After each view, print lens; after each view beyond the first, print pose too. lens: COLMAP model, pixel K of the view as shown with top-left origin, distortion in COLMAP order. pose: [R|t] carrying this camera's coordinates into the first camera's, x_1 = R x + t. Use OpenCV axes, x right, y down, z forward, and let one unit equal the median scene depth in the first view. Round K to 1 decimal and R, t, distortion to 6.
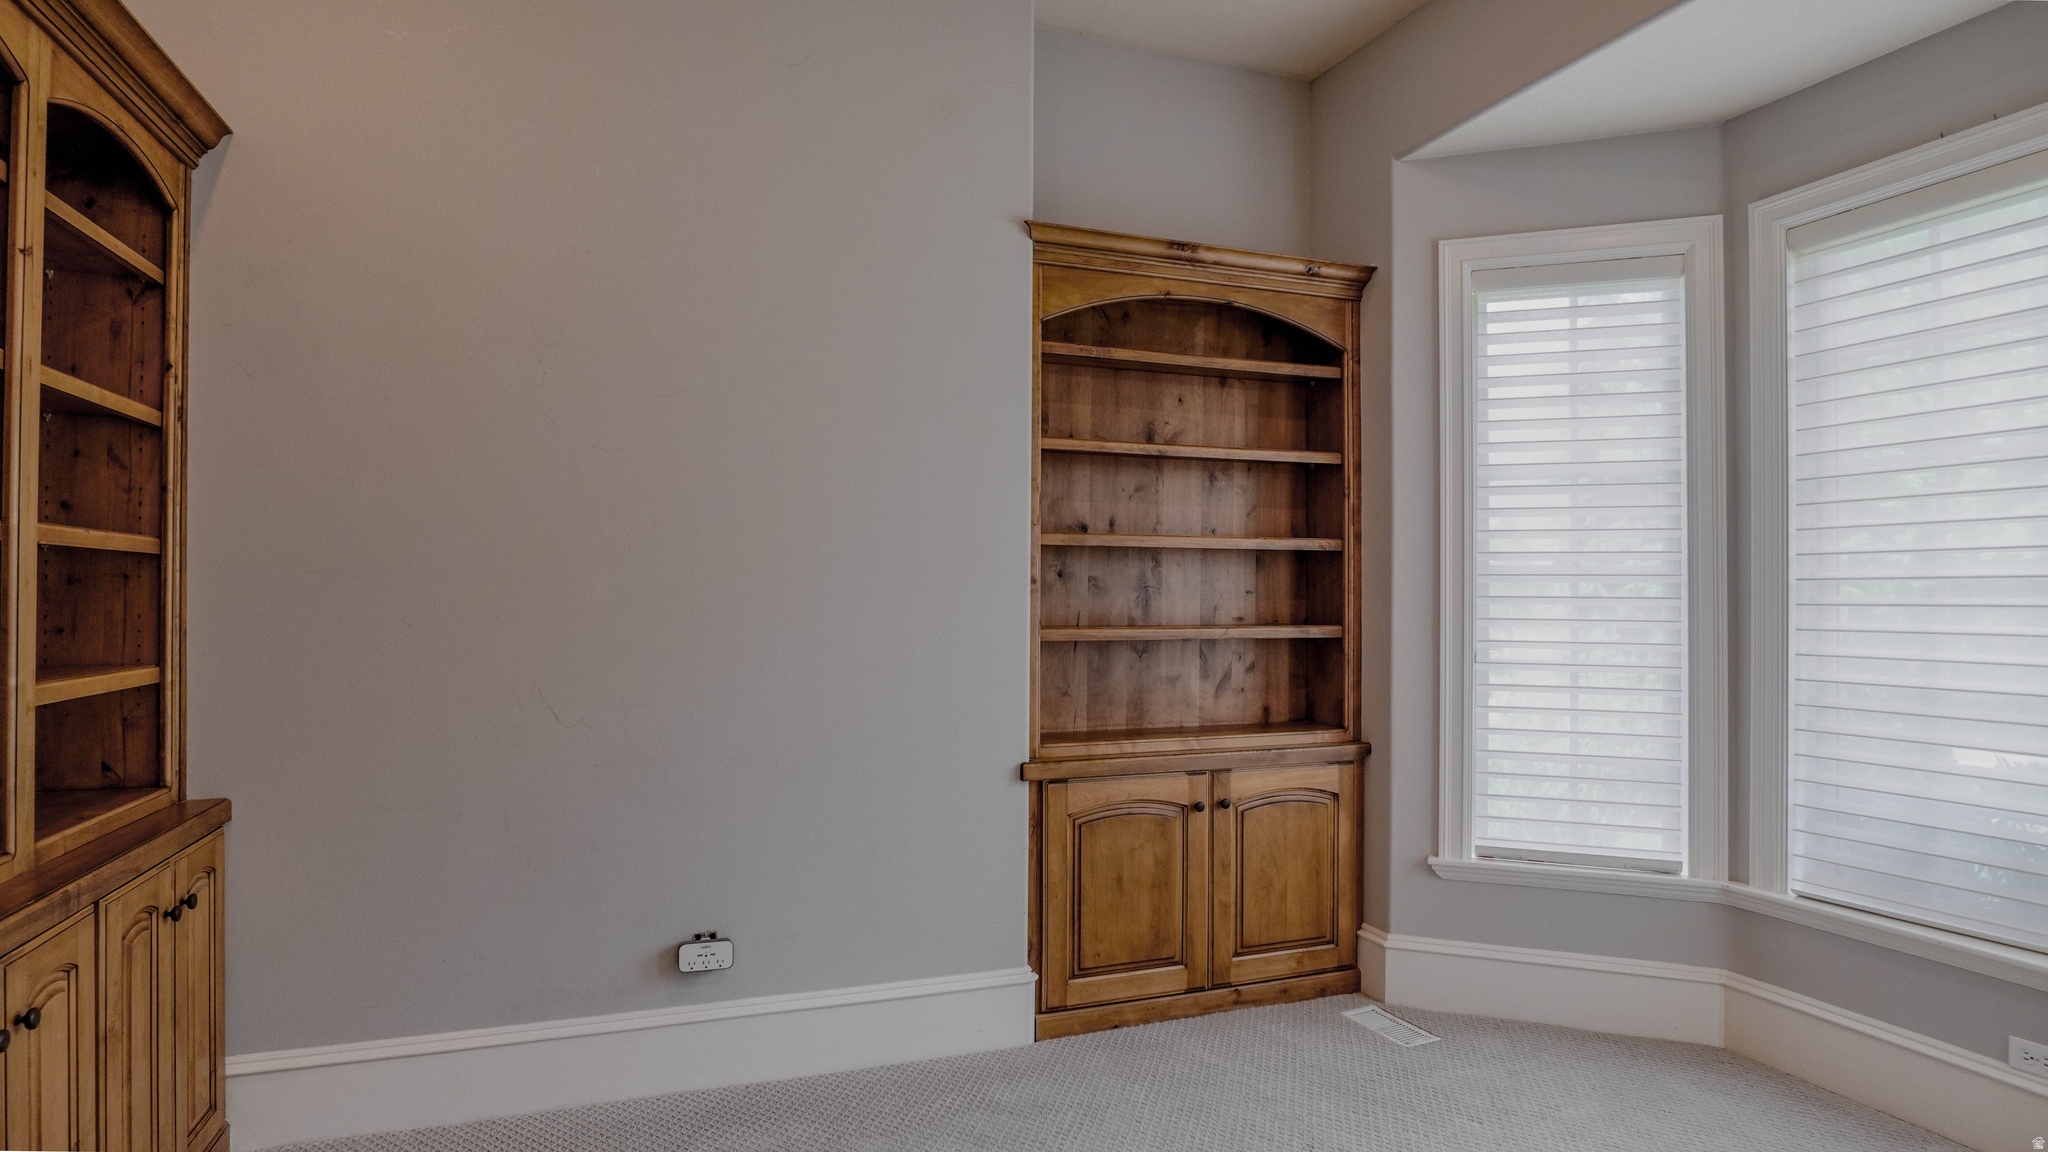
lens RADIAL K [[1106.4, 0, 1027.5], [0, 1106.4, 580.5], [0, 0, 1]] dist [-0.027570, 0.005347]
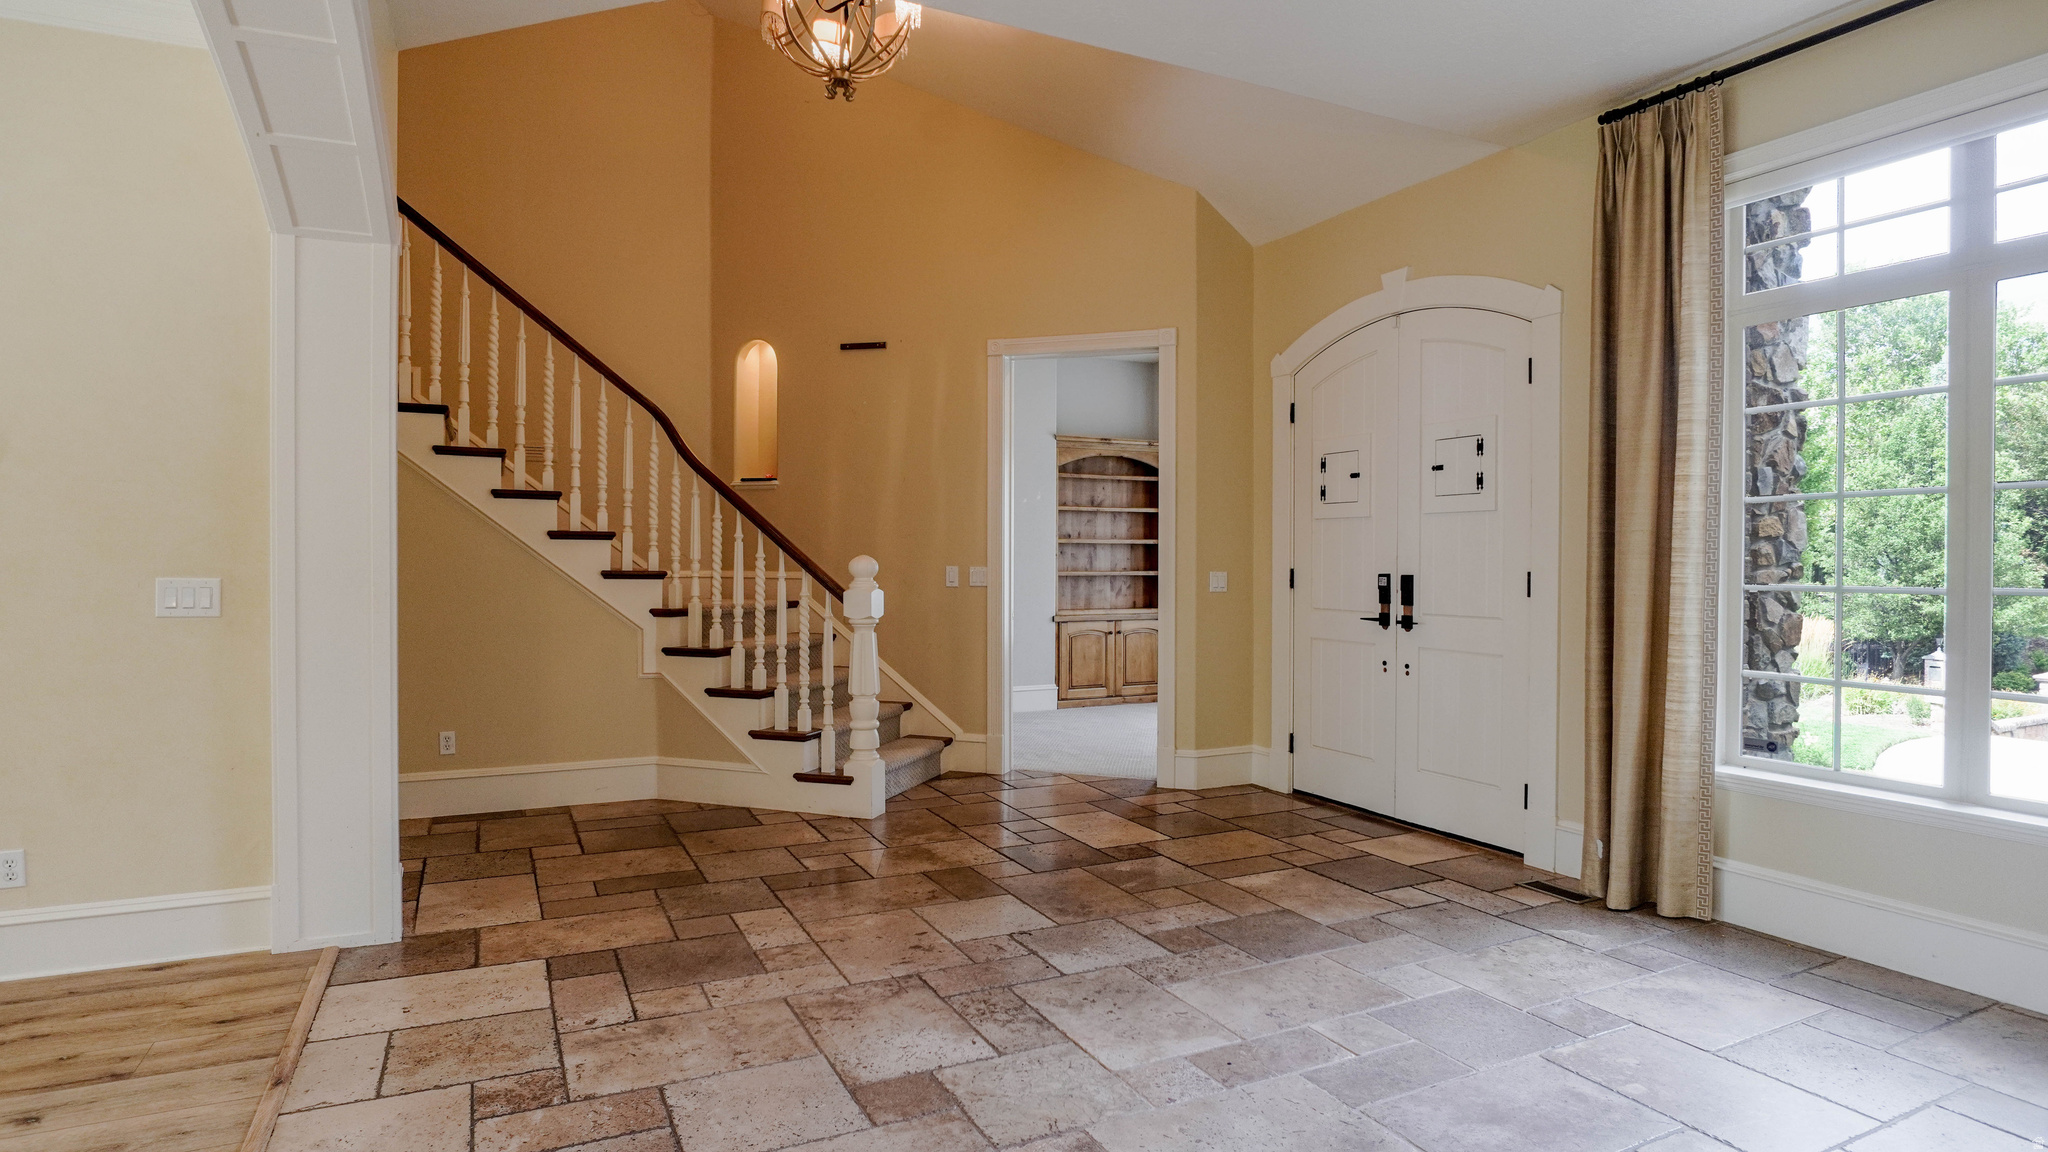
lens RADIAL K [[1106.4, 0, 1020.1], [0, 1106.4, 569.3], [0, 0, 1]] dist [-0.027570, 0.005347]
pose [[0.995255, -0.002141, 0.097274, -0.349899], [0.000815, 0.999906, 0.013674, -0.001455], [-0.097294, -0.013530, 0.995164, -1.791515]]
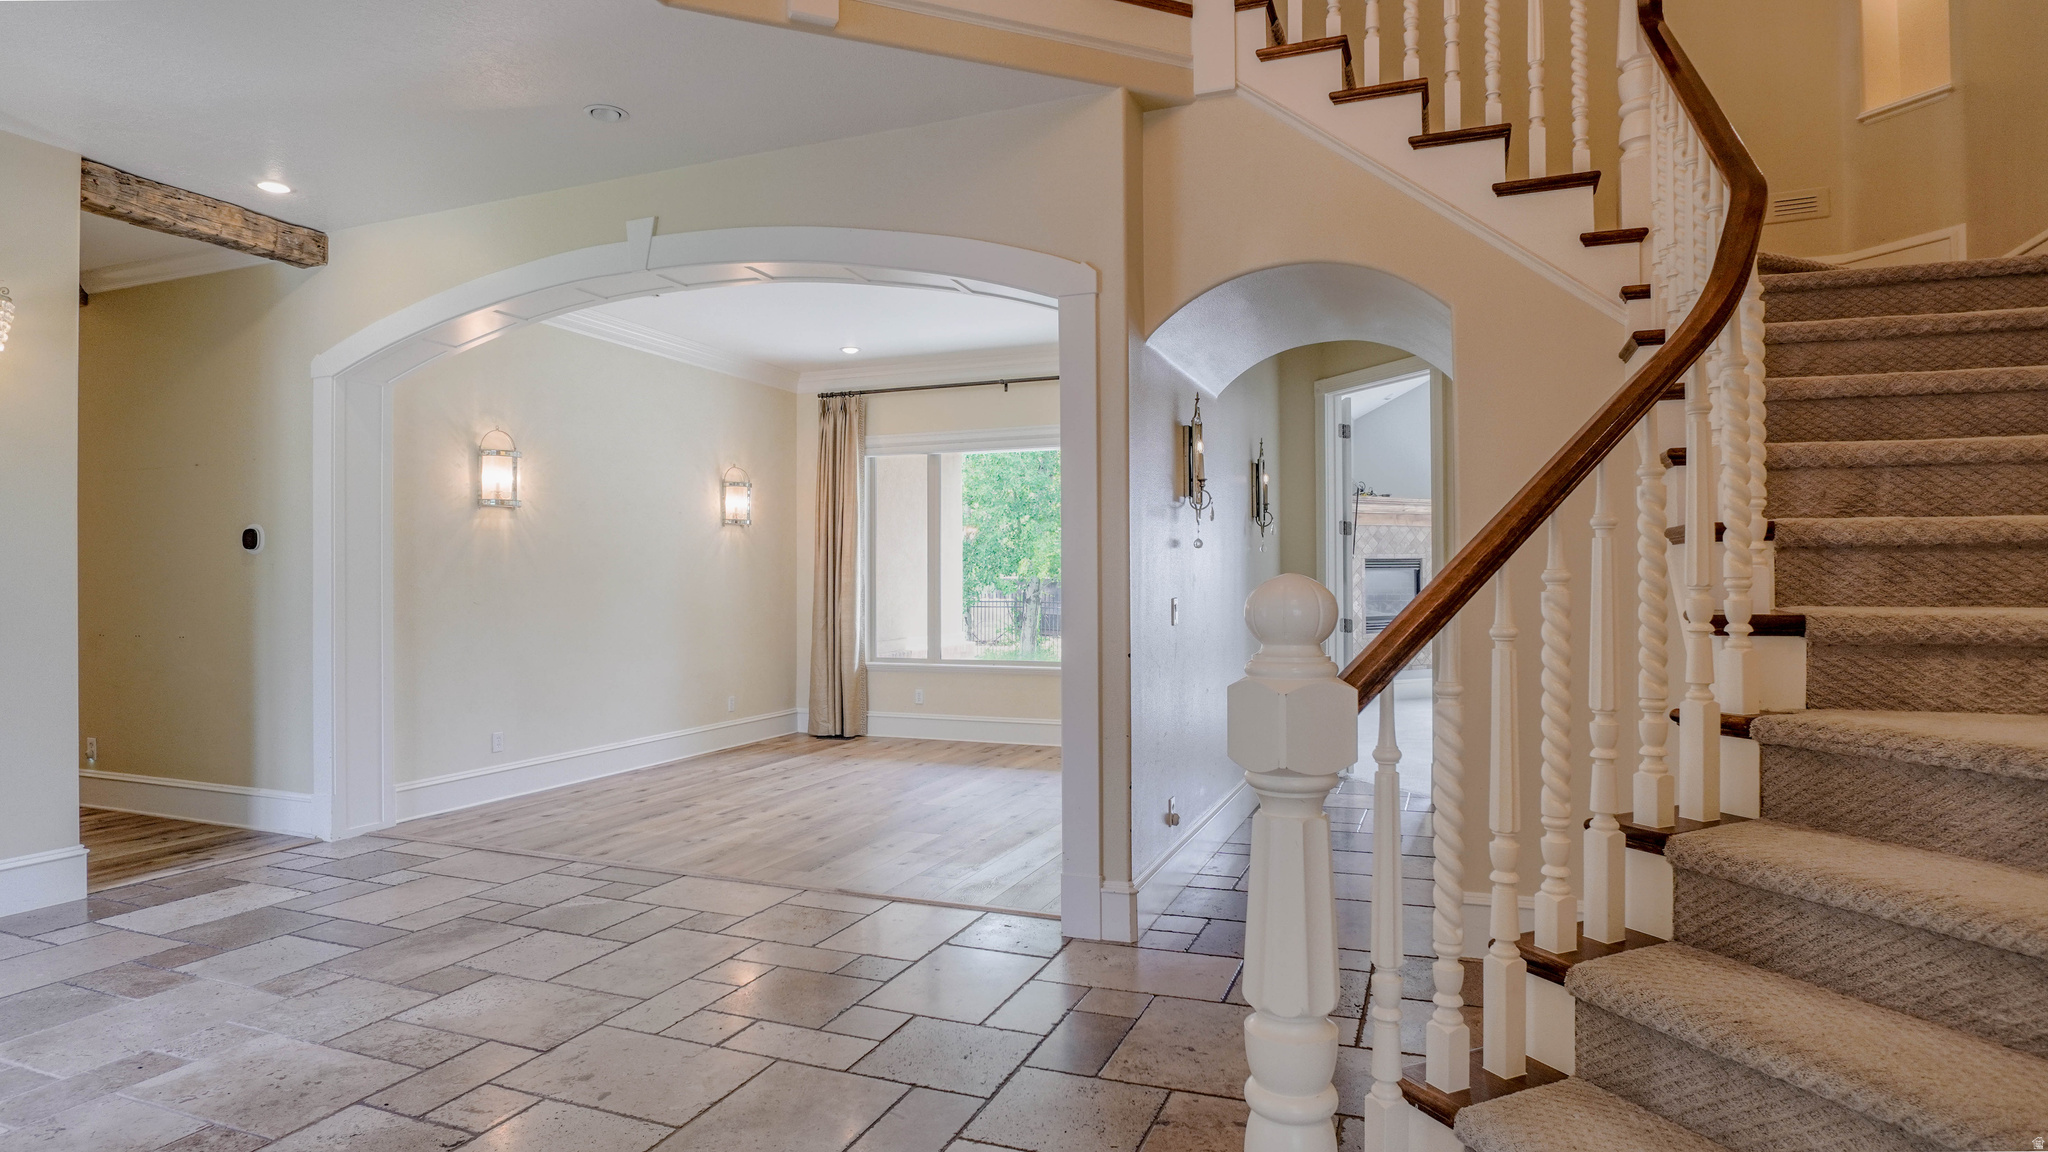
lens RADIAL K [[1106.4, 0, 1026.0], [0, 1106.4, 575.5], [0, 0, 1]] dist [-0.027570, 0.005347]
pose [[-0.667461, -0.006157, -0.744619, 0.371812], [0.003471, 0.999929, -0.011378, 0.009770], [0.744637, -0.010179, -0.667393, 1.556783]]
